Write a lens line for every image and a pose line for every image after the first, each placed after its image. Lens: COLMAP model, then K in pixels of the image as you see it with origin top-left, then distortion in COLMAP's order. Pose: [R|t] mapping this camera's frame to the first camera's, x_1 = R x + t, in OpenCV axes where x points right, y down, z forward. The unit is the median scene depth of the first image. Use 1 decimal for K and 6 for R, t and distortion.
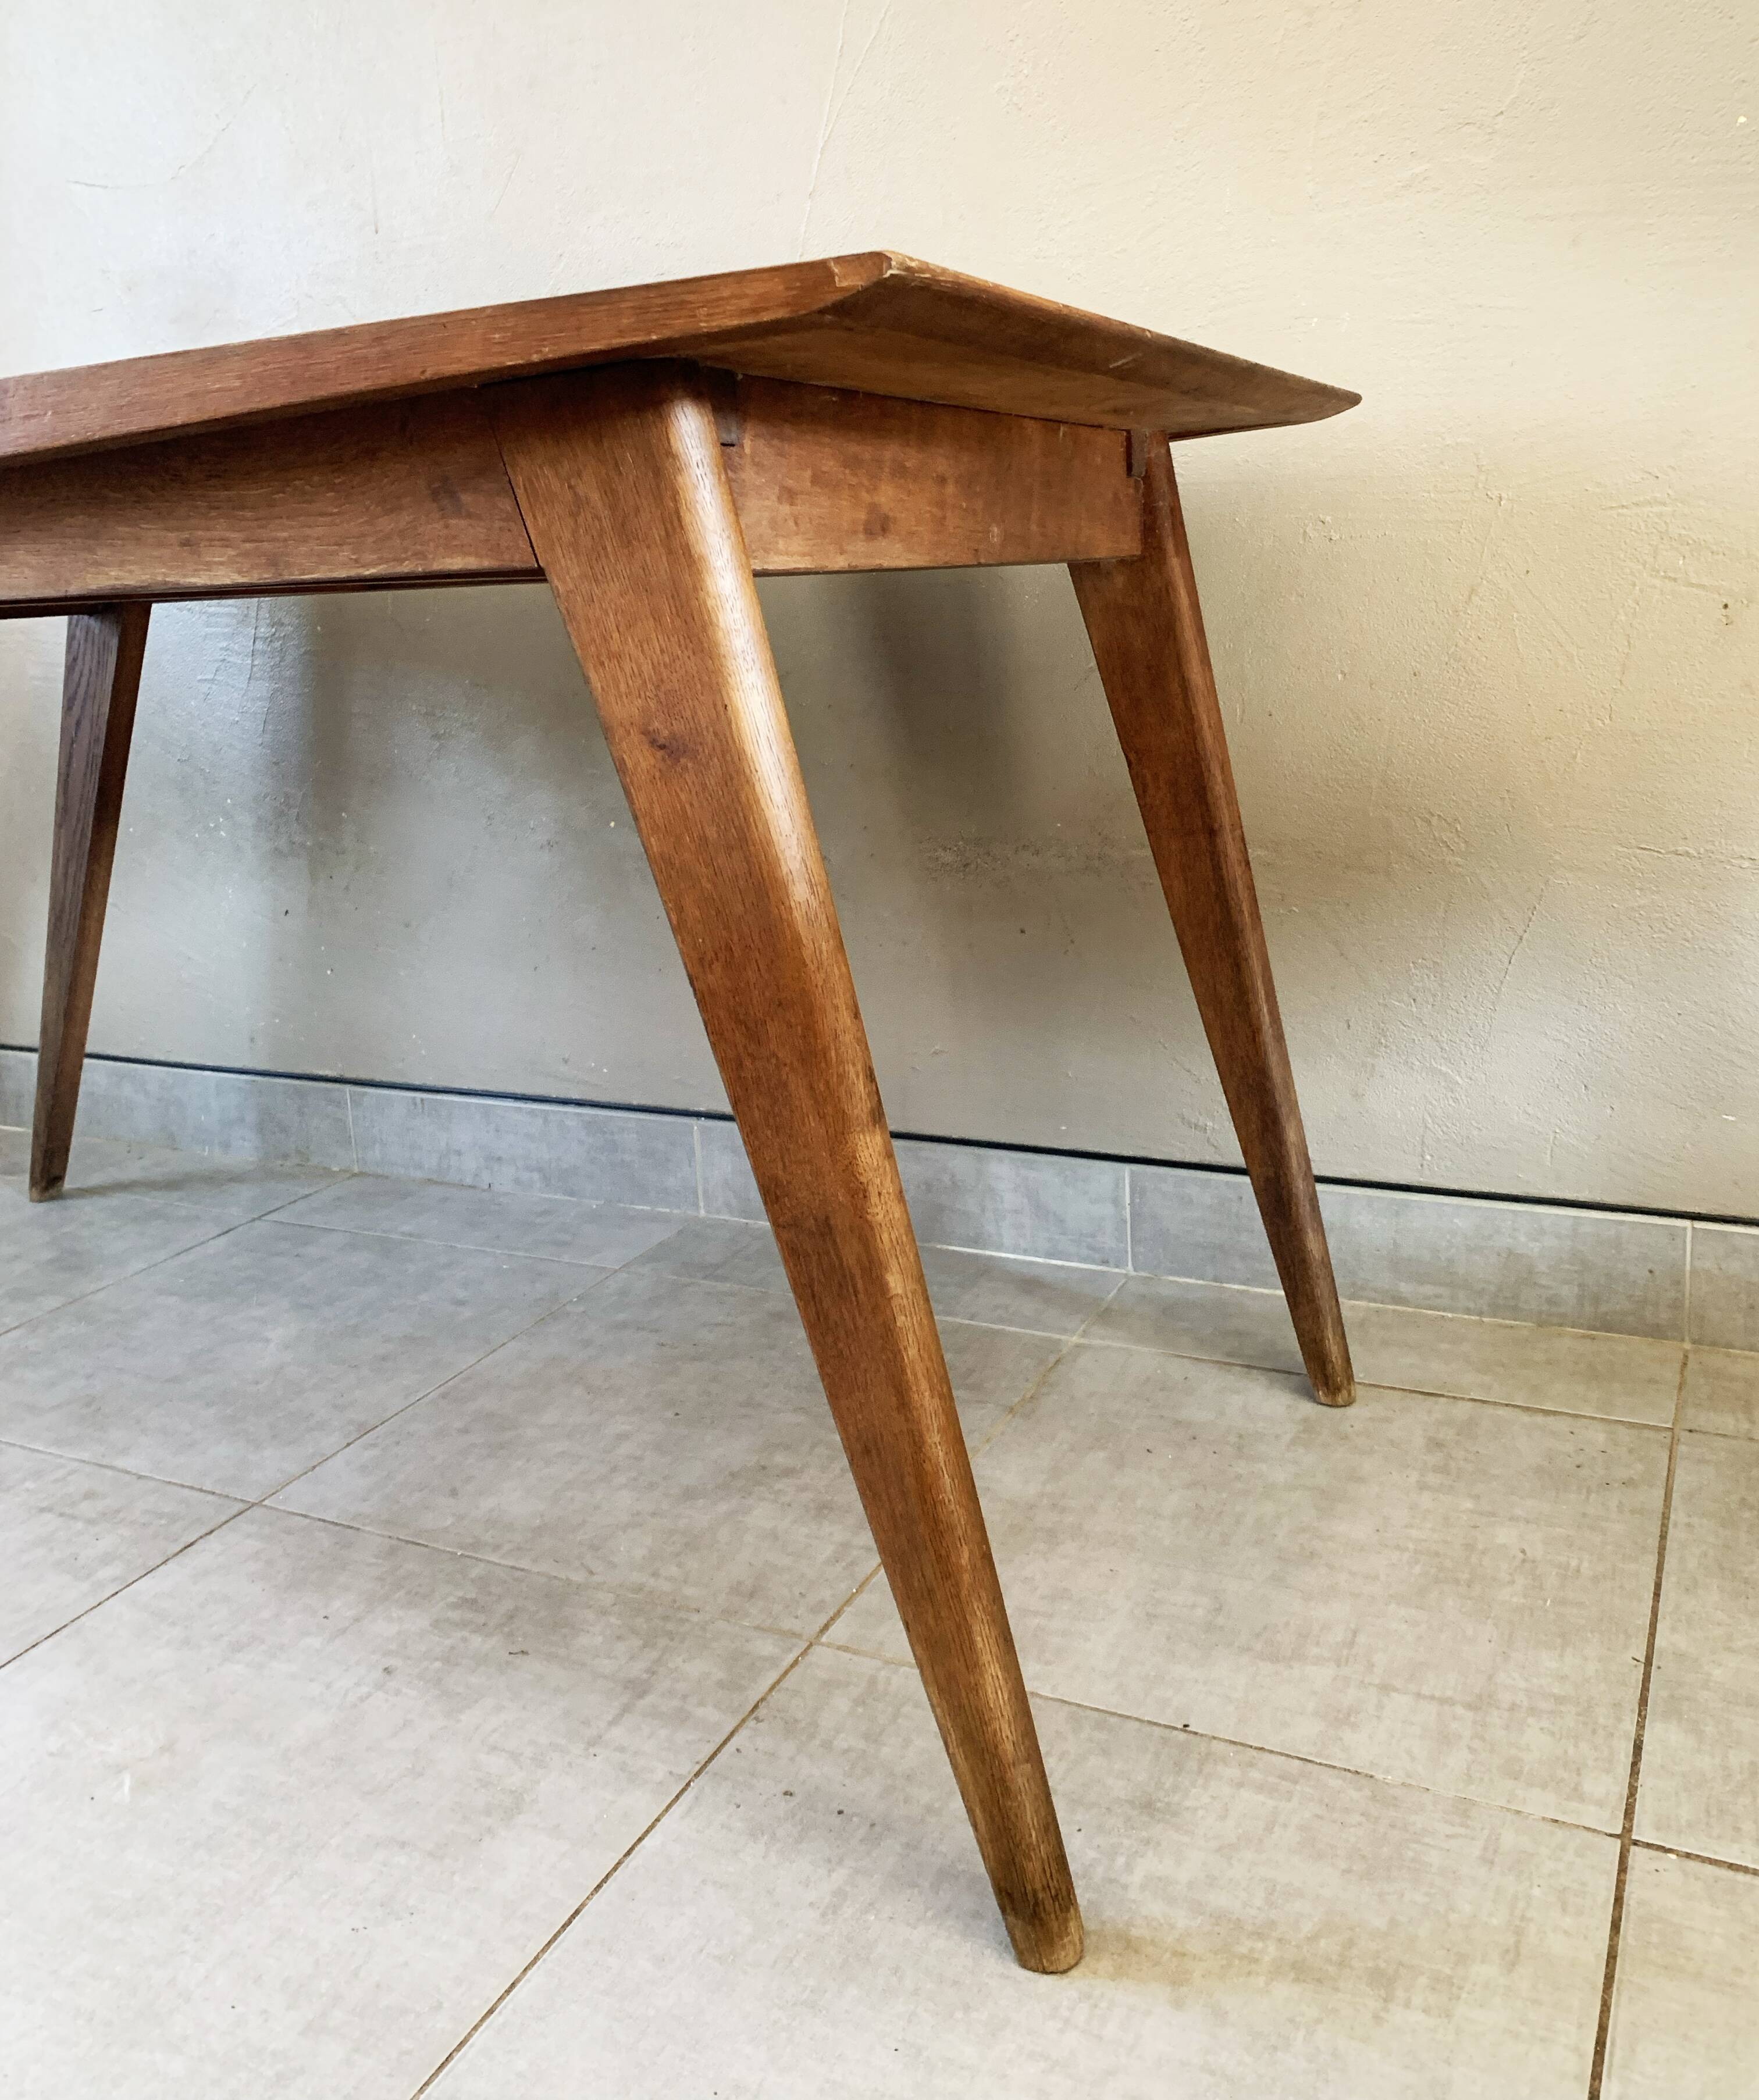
lens RADIAL K [[1818.0, 0, 877.3], [0, 1818.0, 903.7], [0, 0, 1]] dist [0.000865, -0.003978]
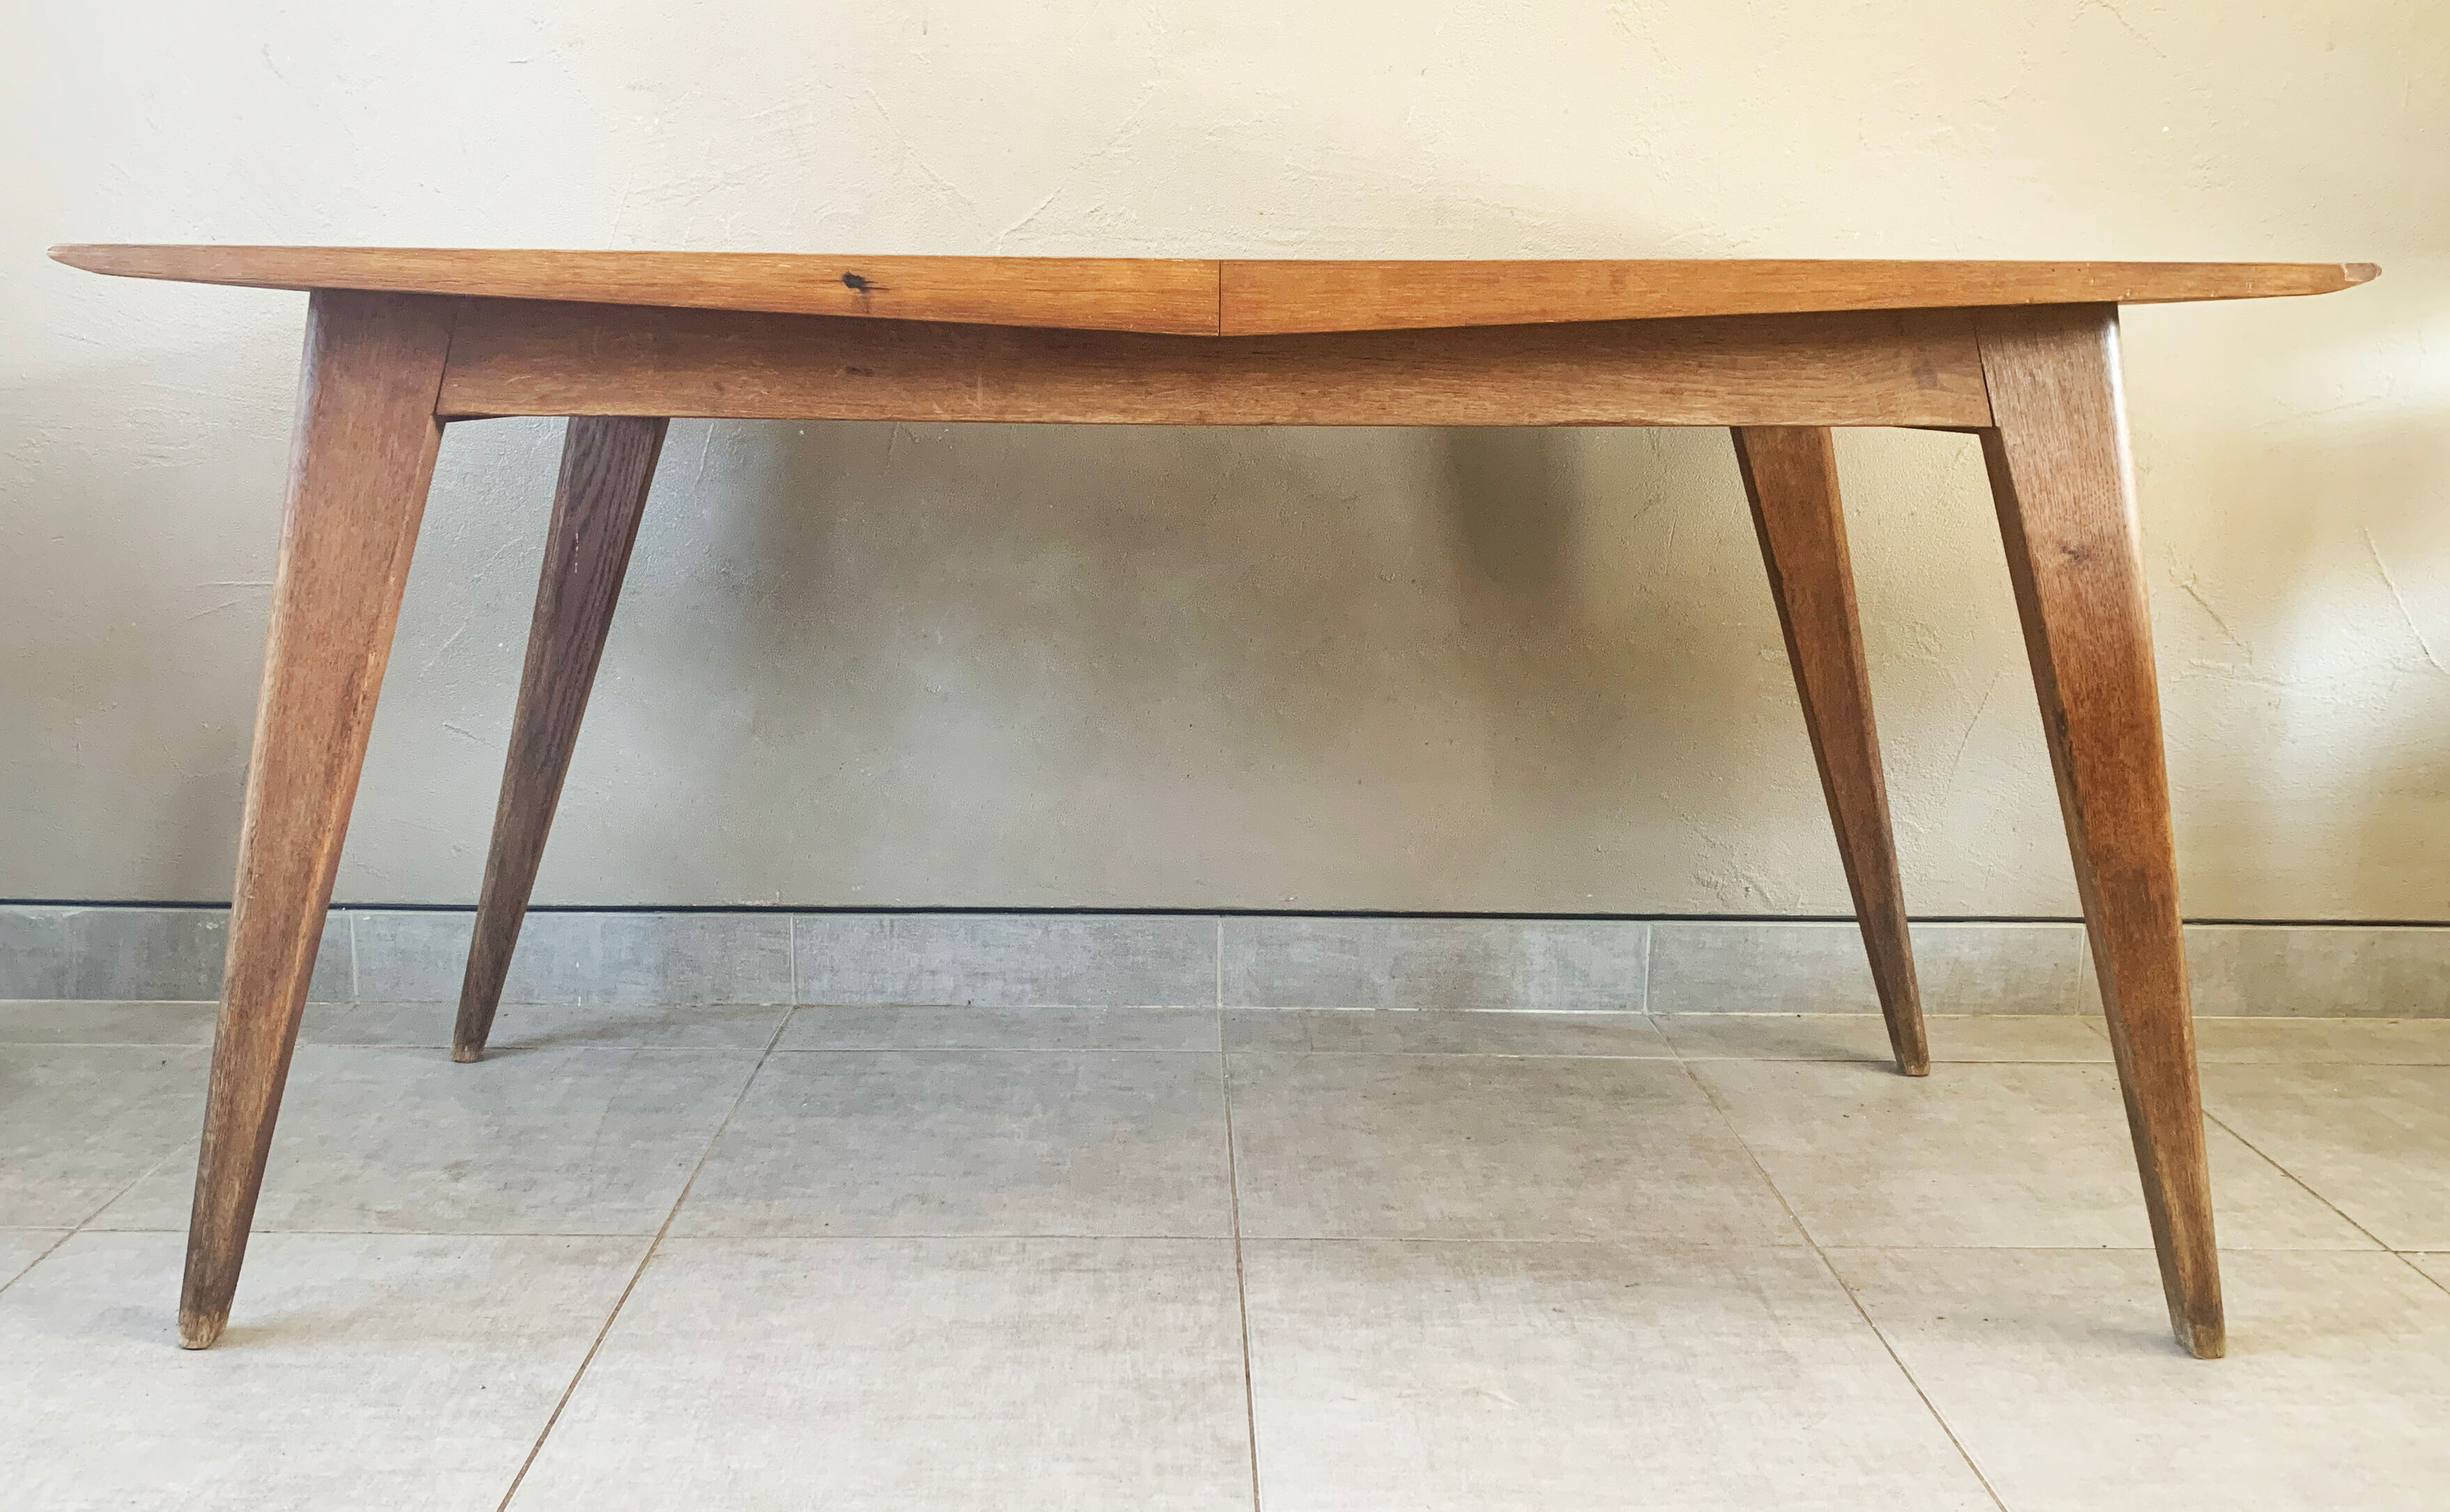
lens RADIAL K [[2159.2, 0, 1181.9], [0, 2159.2, 785.5], [0, 0, 1]] dist [0.031075, -0.057428]
pose [[0.892267, -0.027106, 0.450693, -0.998342], [0.024747, 0.999632, 0.011128, 0.041556], [-0.450829, 0.001225, 0.892609, -0.160767]]
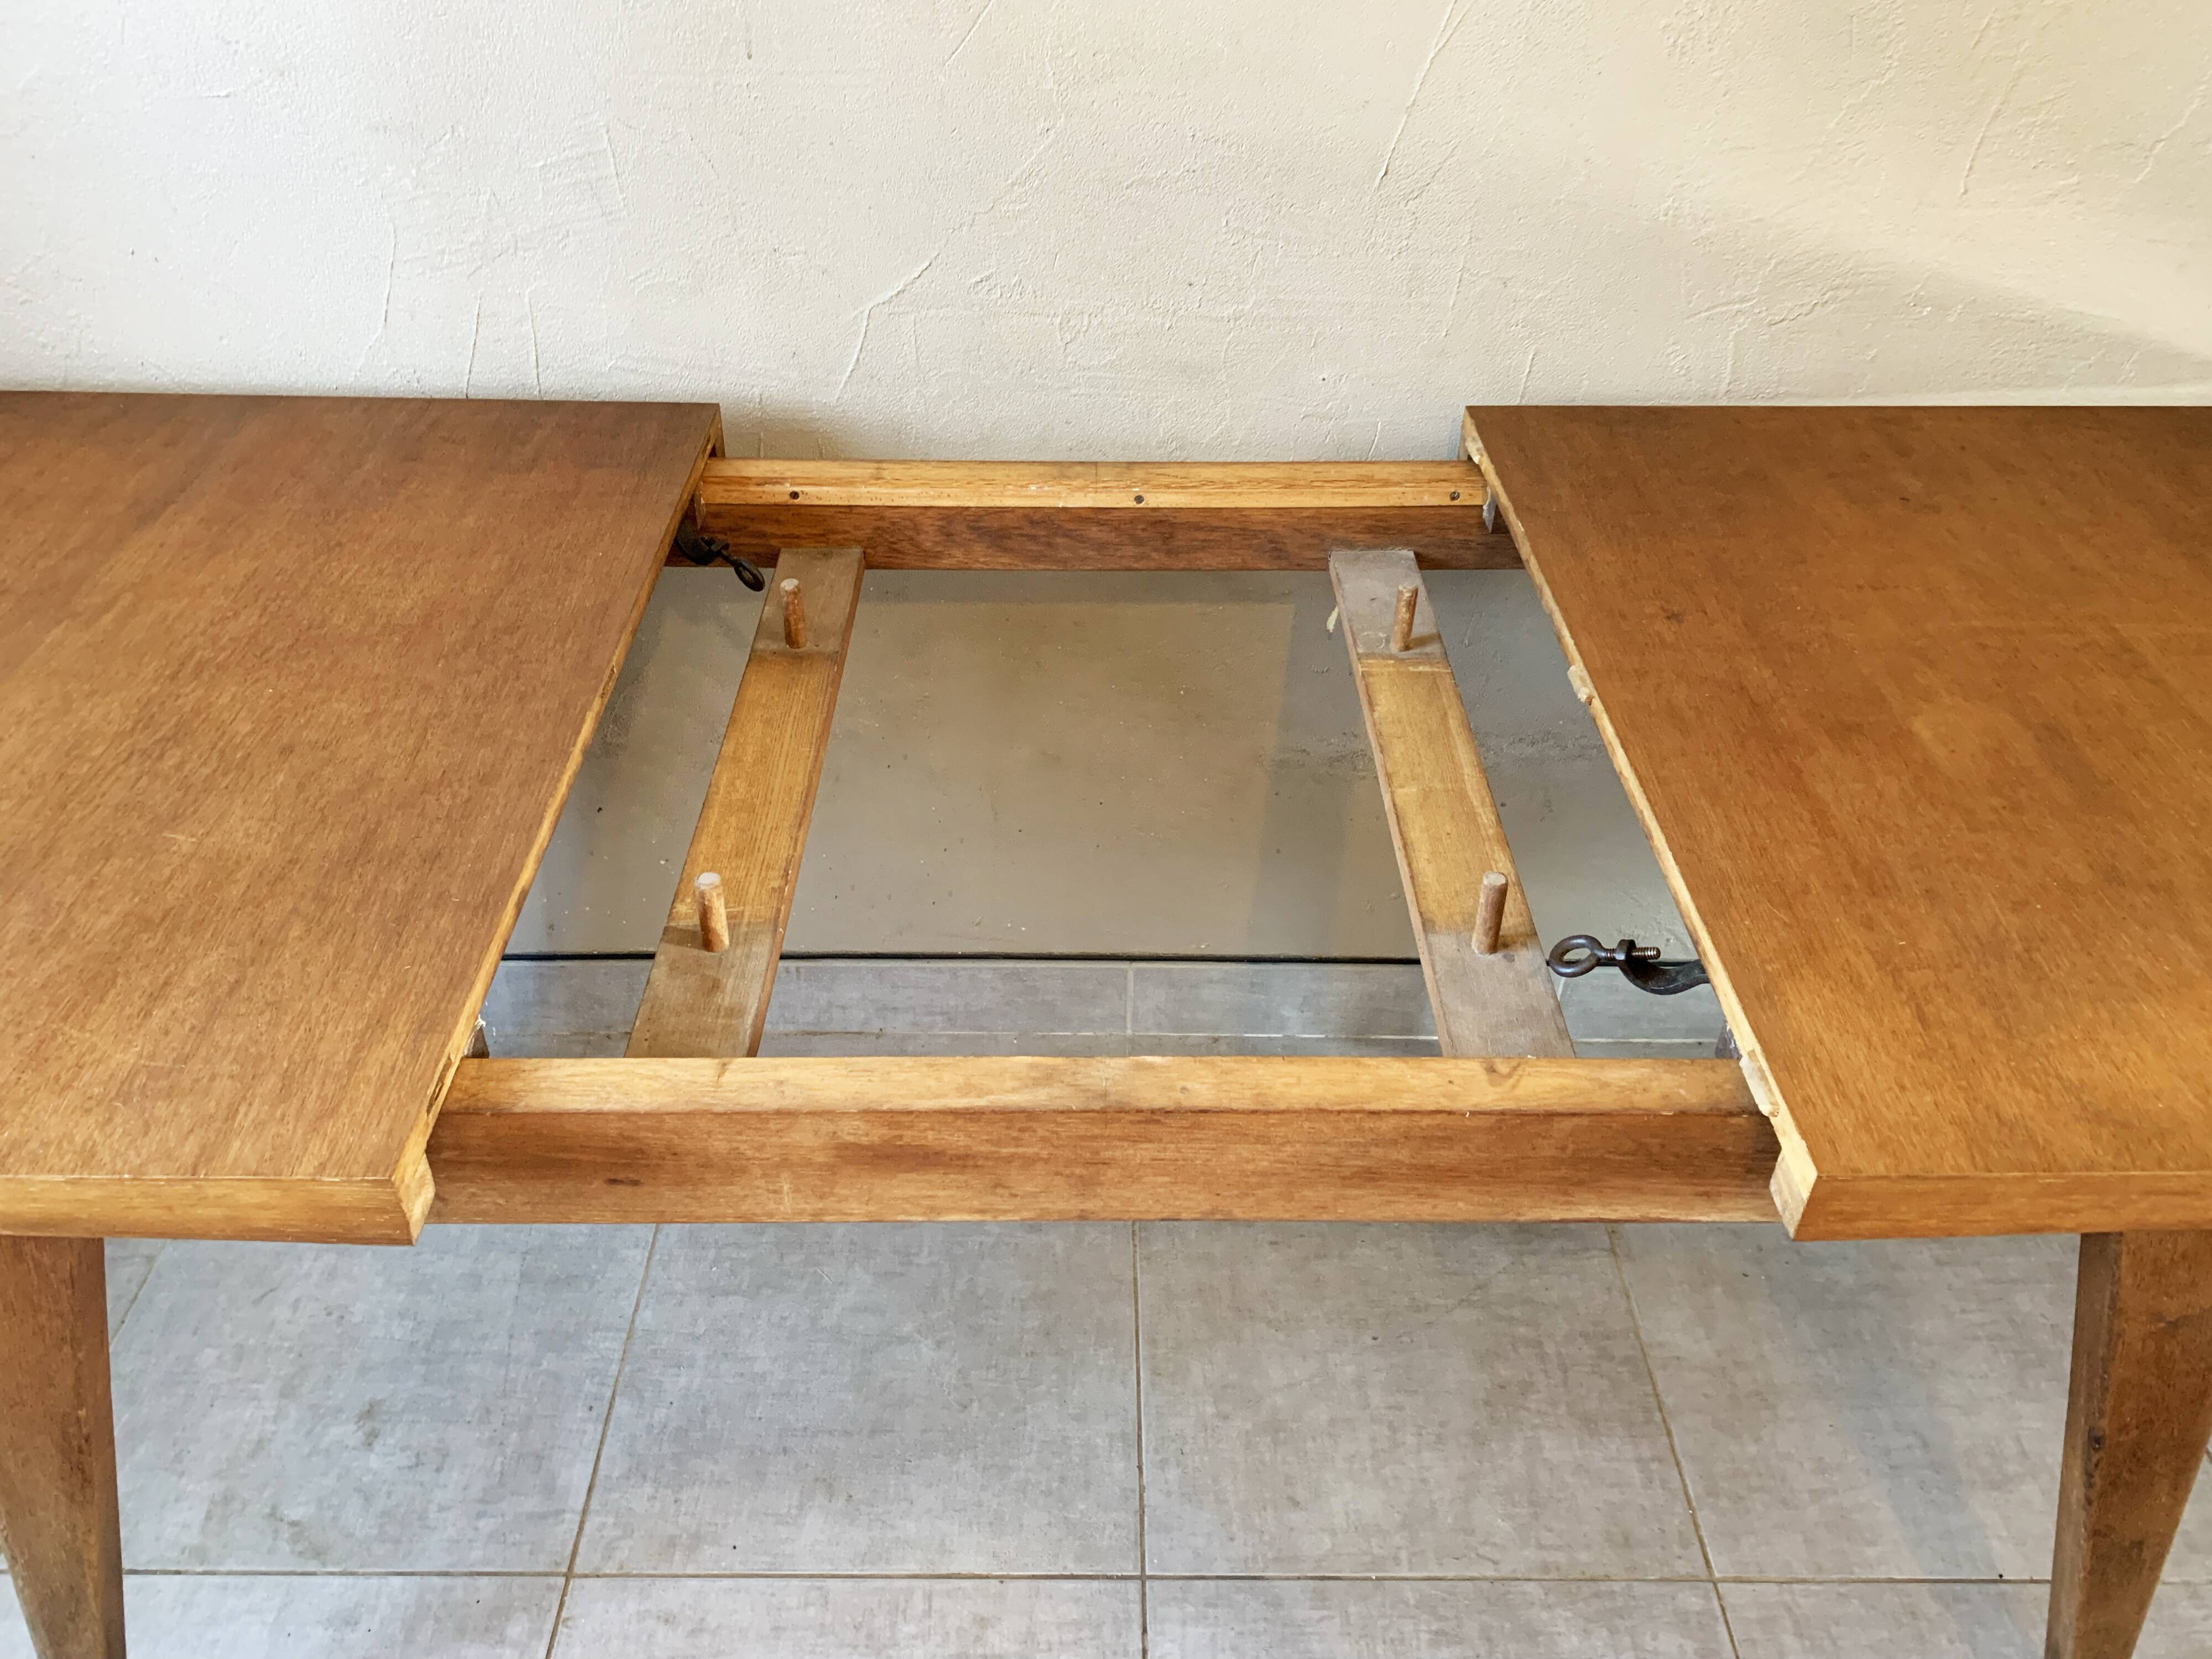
lens RADIAL K [[1709.6, 0, 1097.2], [0, 1709.6, 806.3], [0, 0, 1]] dist [0.005093, -0.011481]
pose [[0.893019, -0.216286, 0.394637, -0.707435], [0.022459, 0.897259, 0.440932, -0.576360], [-0.449459, -0.384898, 0.806127, 0.370085]]
